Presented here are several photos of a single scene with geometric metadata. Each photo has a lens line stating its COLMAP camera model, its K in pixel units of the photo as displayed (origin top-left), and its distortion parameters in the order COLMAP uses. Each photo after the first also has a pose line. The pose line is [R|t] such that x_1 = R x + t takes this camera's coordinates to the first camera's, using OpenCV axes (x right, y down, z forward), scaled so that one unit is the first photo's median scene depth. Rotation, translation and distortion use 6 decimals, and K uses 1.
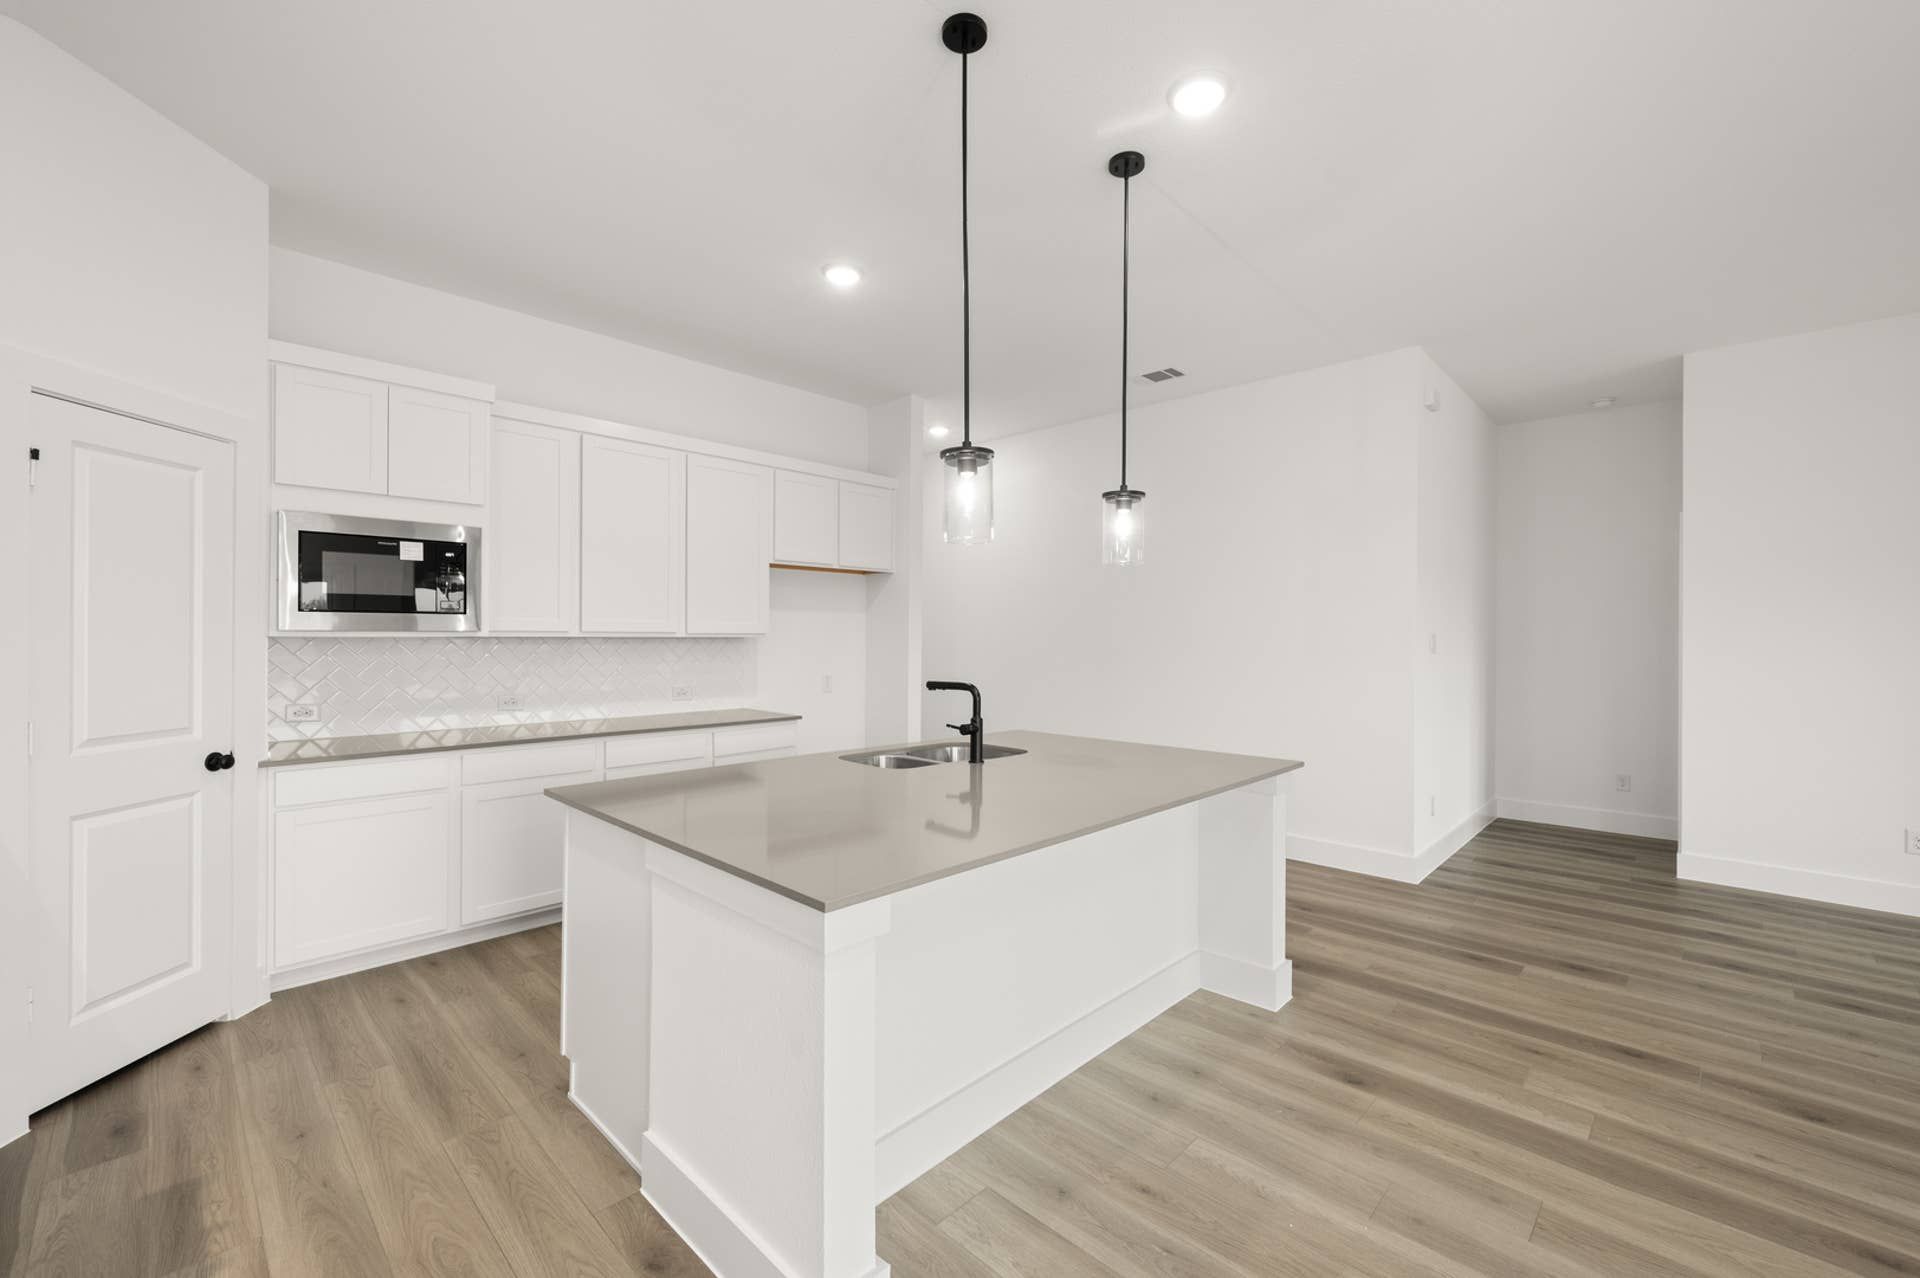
lens RADIAL K [[786.5, 0, 959.1], [0, 786.5, 633.8], [0, 0, 1]] dist [-0.000453, 0.000449]
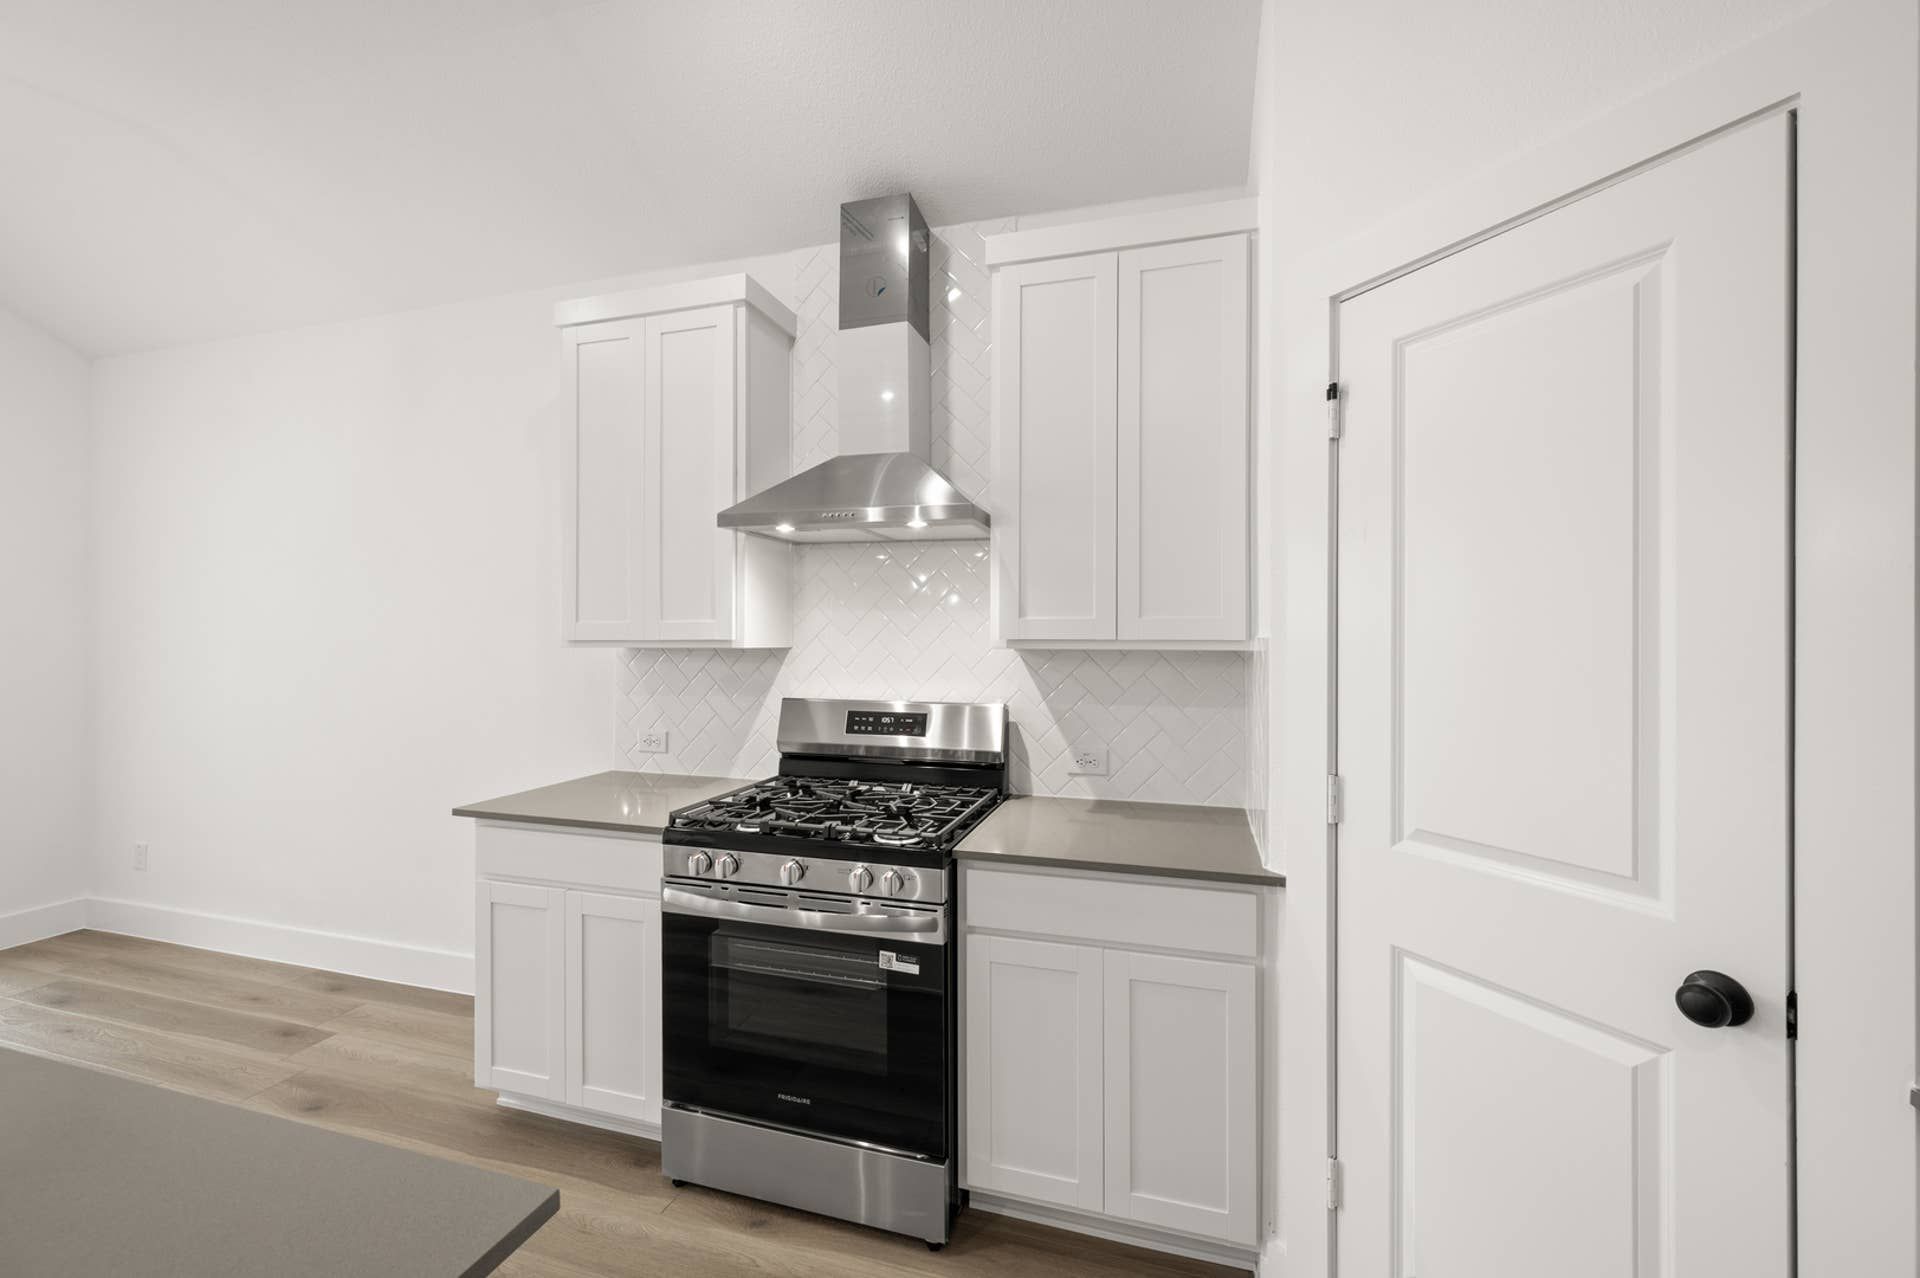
lens RADIAL K [[753.9, 0, 961.7], [0, 753.9, 634.1], [0, 0, 1]] dist [-0.001059, 0.000442]
pose [[-0.885877, -0.009171, -0.463829, -0.388488], [-0.006945, 0.999955, -0.006507, -0.004832], [0.463868, -0.002543, -0.885901, 0.967823]]
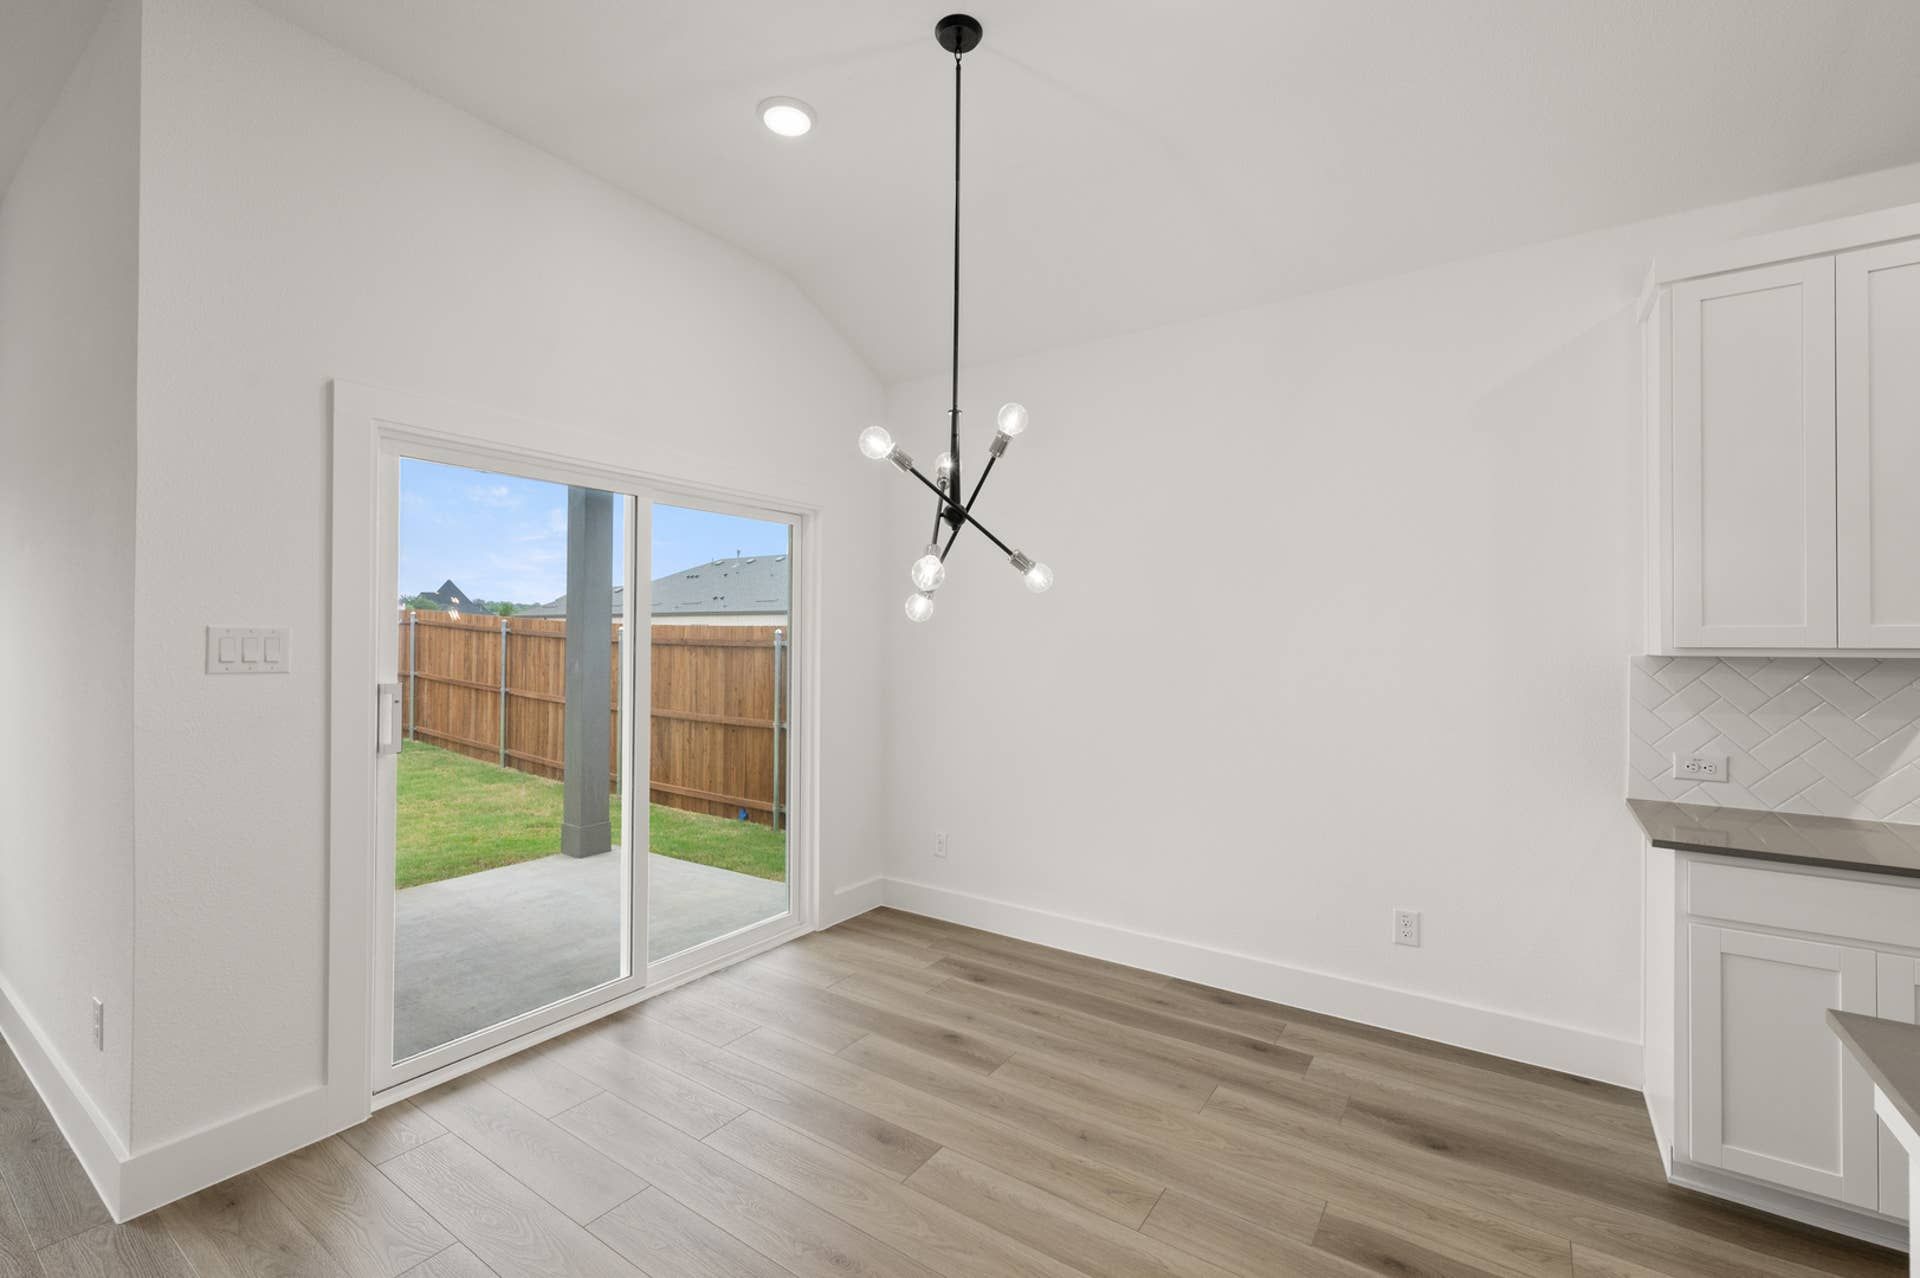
lens RADIAL K [[812.7, 0, 963.5], [0, 812.7, 634.2], [0, 0, 1]] dist [0.000225, 0.000261]
pose [[-0.985231, -0.015473, -0.170533, 0.333674], [-0.014216, 0.999862, -0.008586, 0.003213], [0.170642, -0.006035, -0.985315, 0.698766]]
